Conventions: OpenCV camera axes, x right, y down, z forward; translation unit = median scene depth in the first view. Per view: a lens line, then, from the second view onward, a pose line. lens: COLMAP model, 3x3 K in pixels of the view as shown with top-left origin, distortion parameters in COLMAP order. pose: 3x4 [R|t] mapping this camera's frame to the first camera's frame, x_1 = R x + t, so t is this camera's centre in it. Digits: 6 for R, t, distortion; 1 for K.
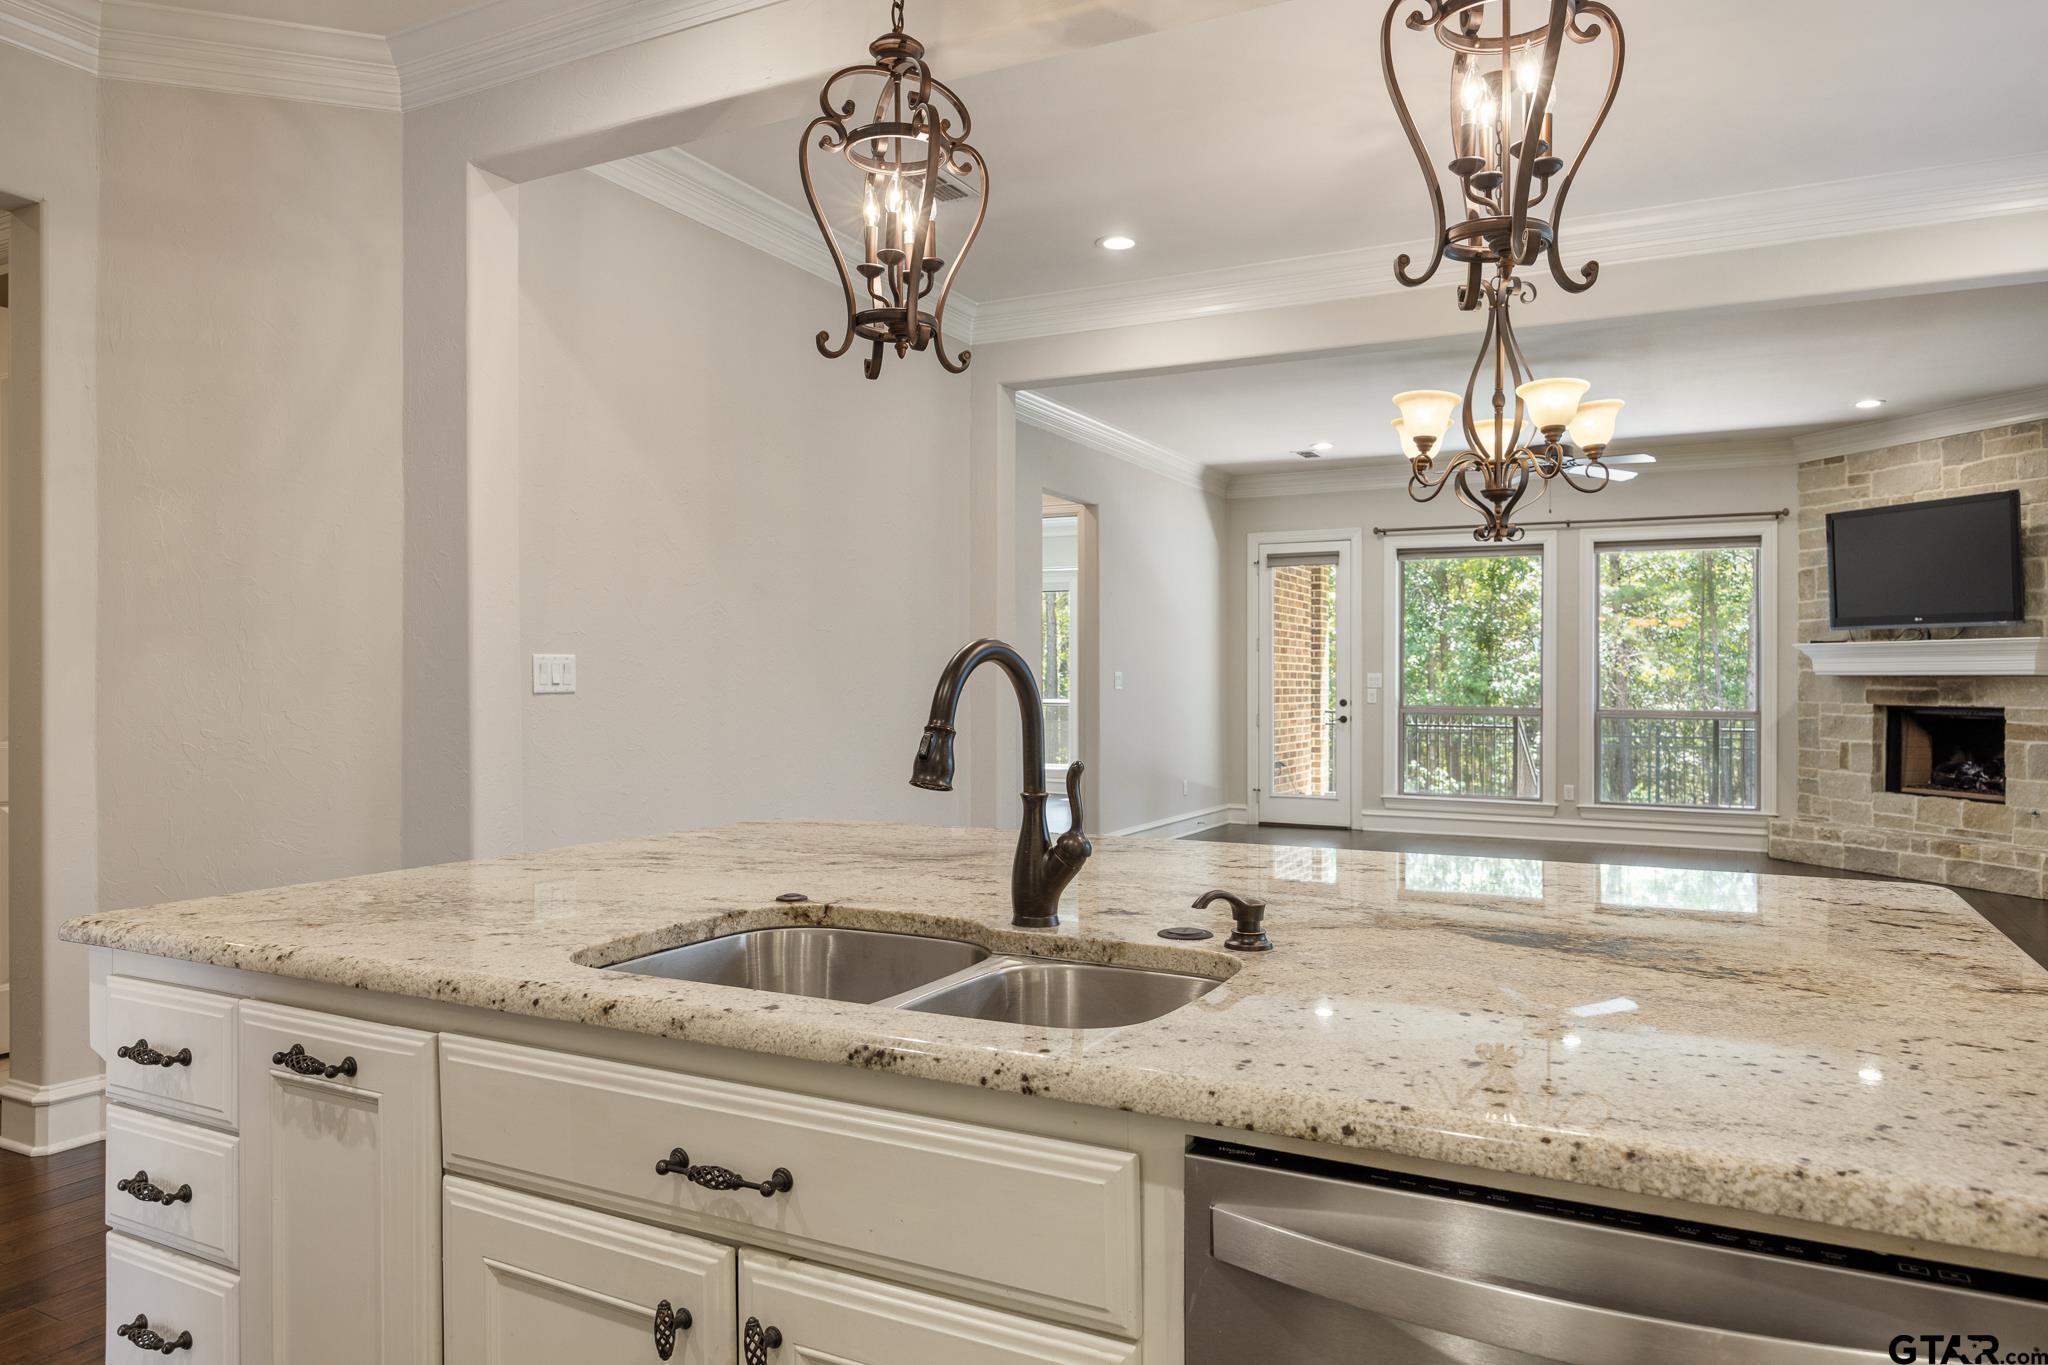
lens RADIAL K [[1311.6, 0, 1020.5], [0, 1311.6, 670.9], [0, 0, 1]] dist [0.005205, 0.001526]
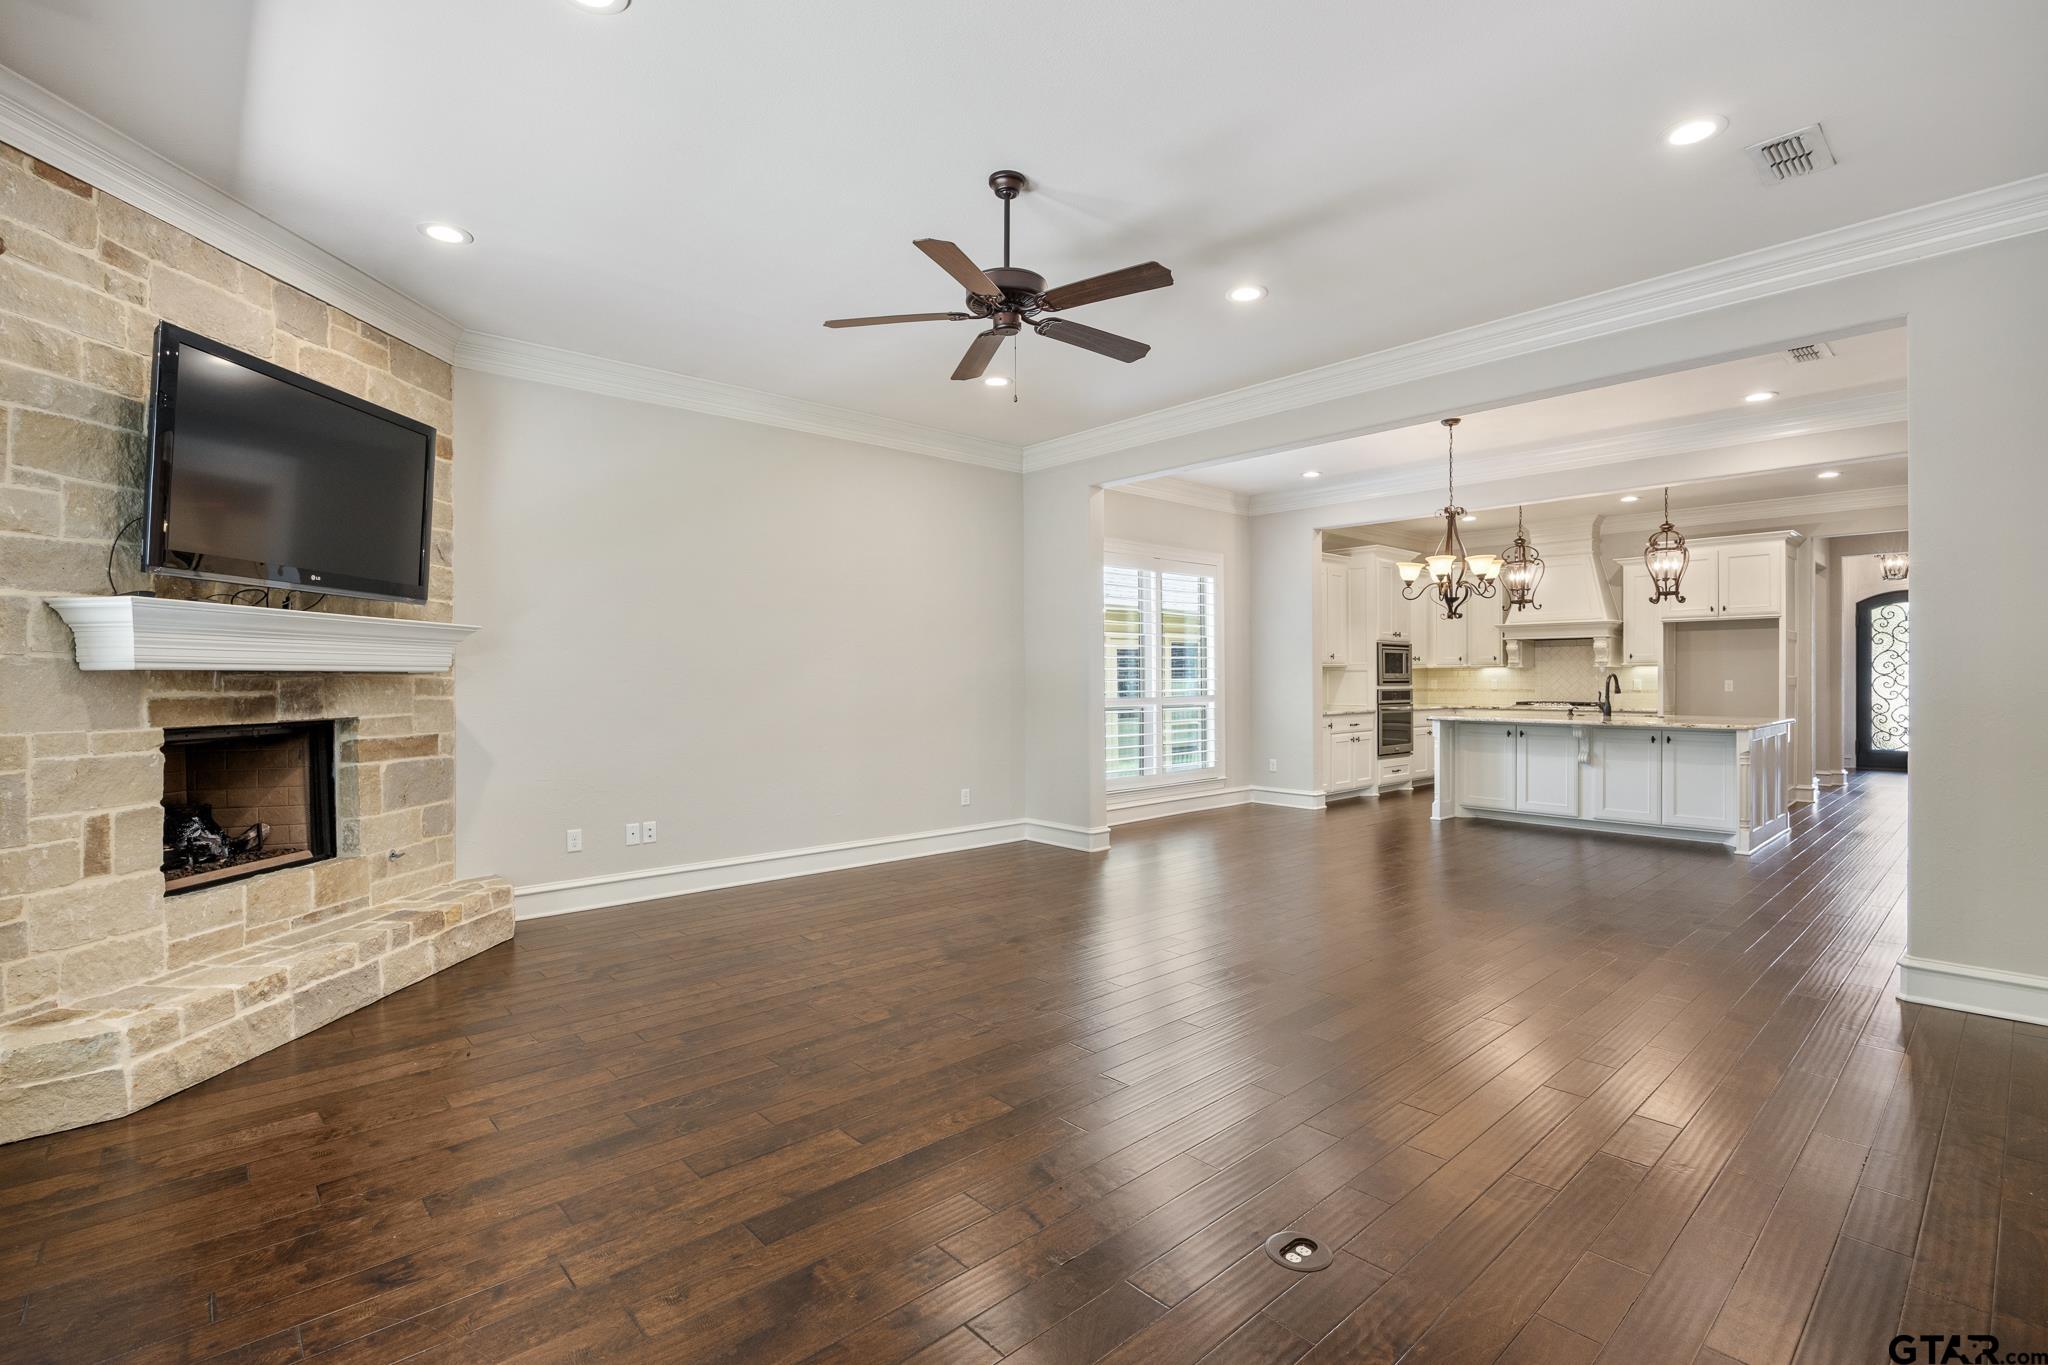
lens RADIAL K [[949.2, 0, 1023.1], [0, 949.2, 682.5], [0, 0, 1]] dist [-0.014840, -0.000124]
pose [[-0.938134, -0.001075, 0.346271, 0.218387], [-0.001049, 0.999999, 0.000263, 0.007754], [-0.346272, -0.000117, -0.938134, 1.227017]]
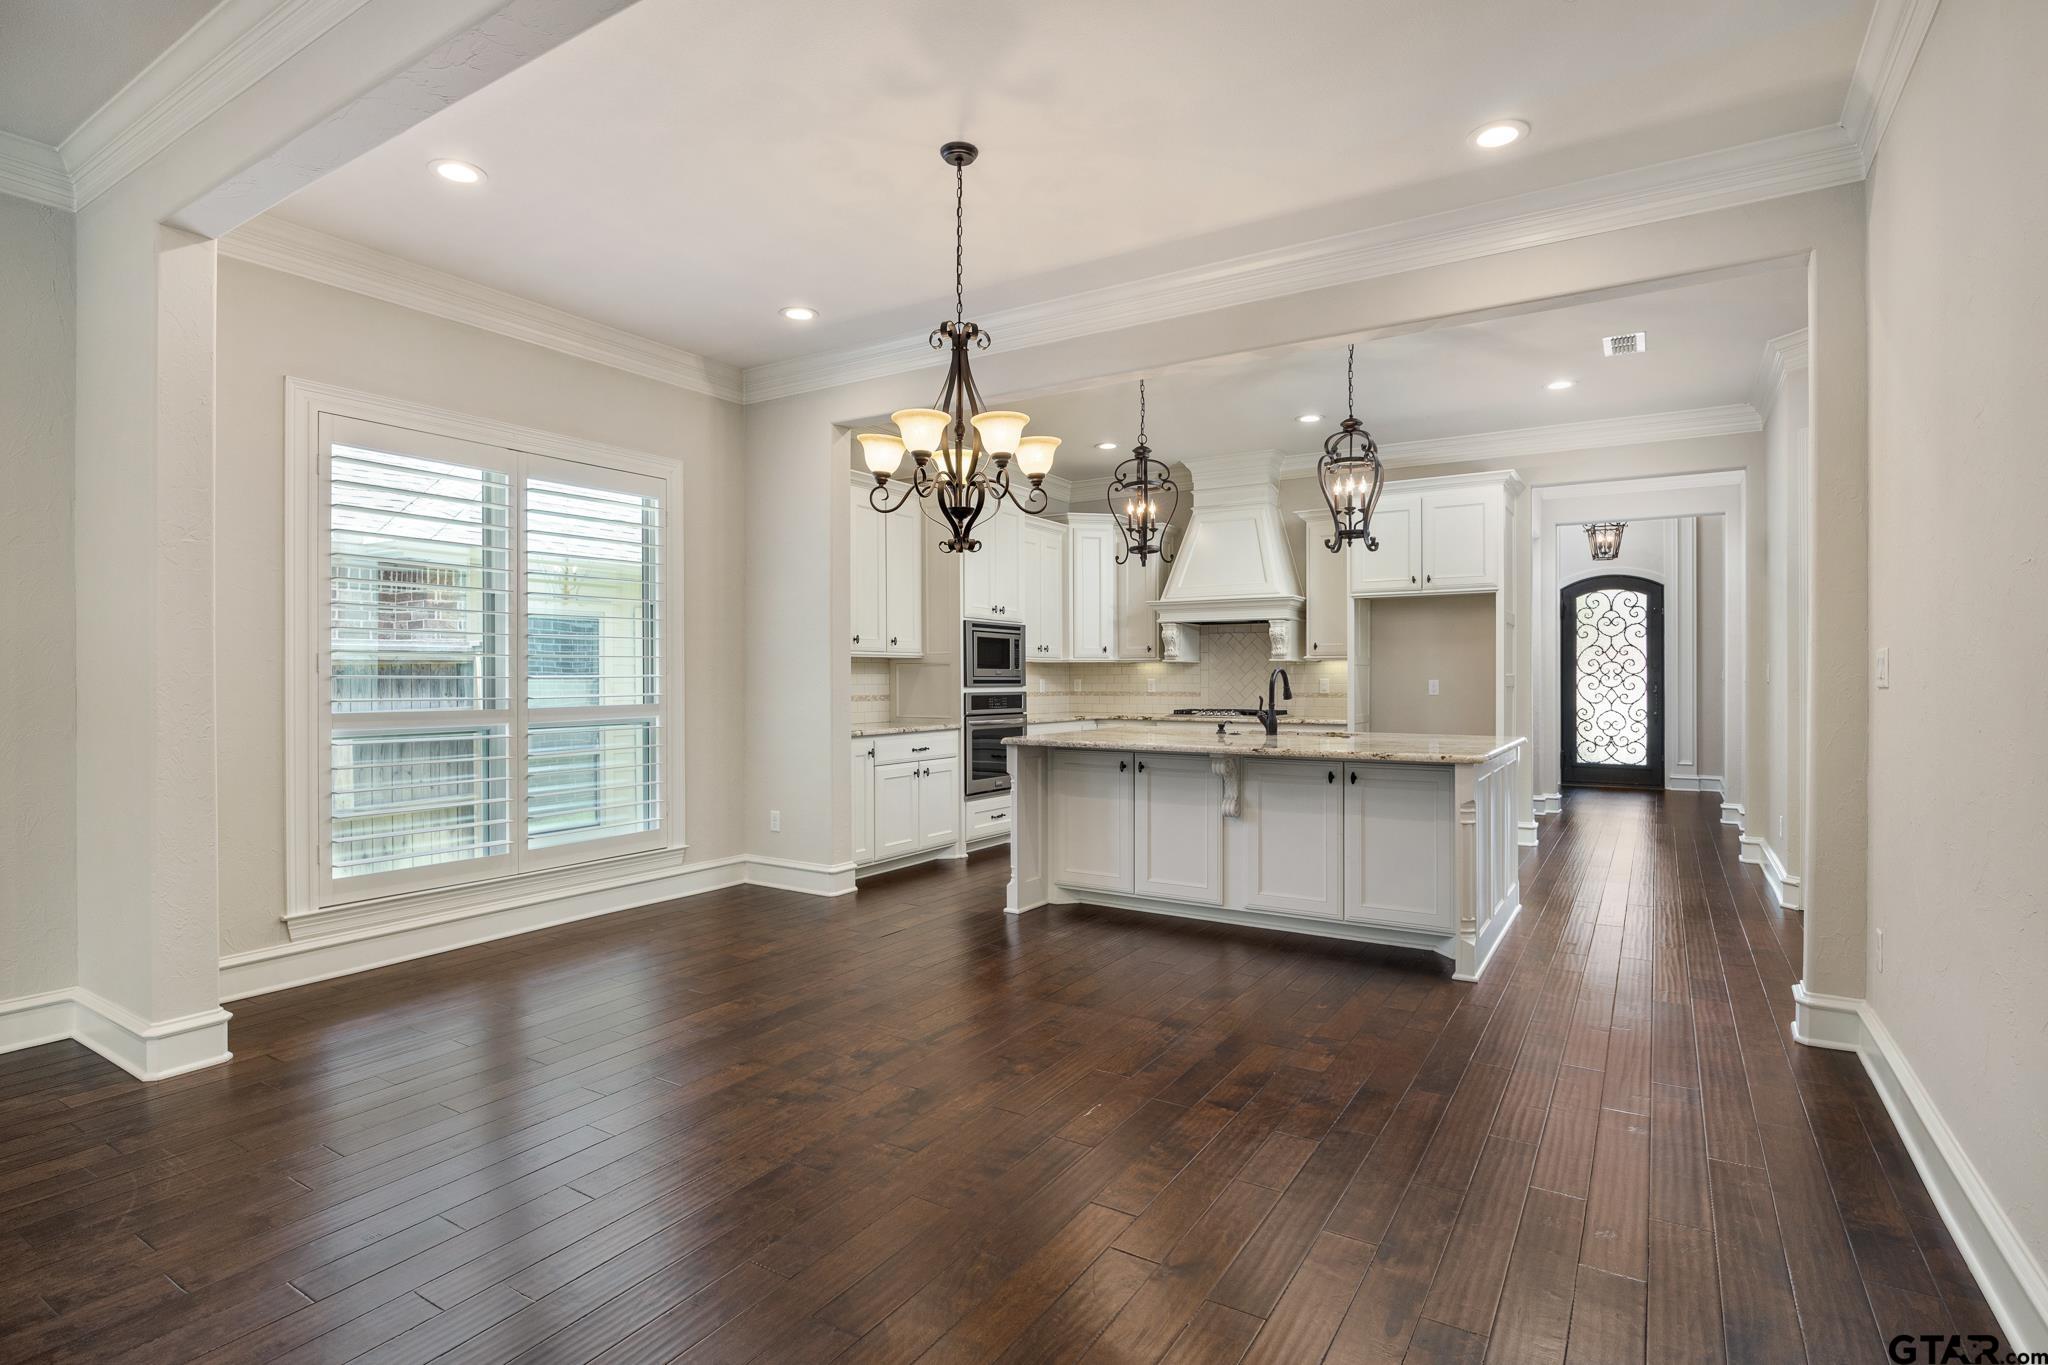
lens RADIAL K [[997.4, 0, 1039.4], [0, 997.4, 672.3], [0, 0, 1]] dist [-0.003313, -0.000773]
pose [[-0.997050, -0.000735, 0.076752, 0.104195], [-0.001654, 0.999928, -0.011904, 0.008857], [-0.076738, -0.011996, -0.996979, 0.812951]]
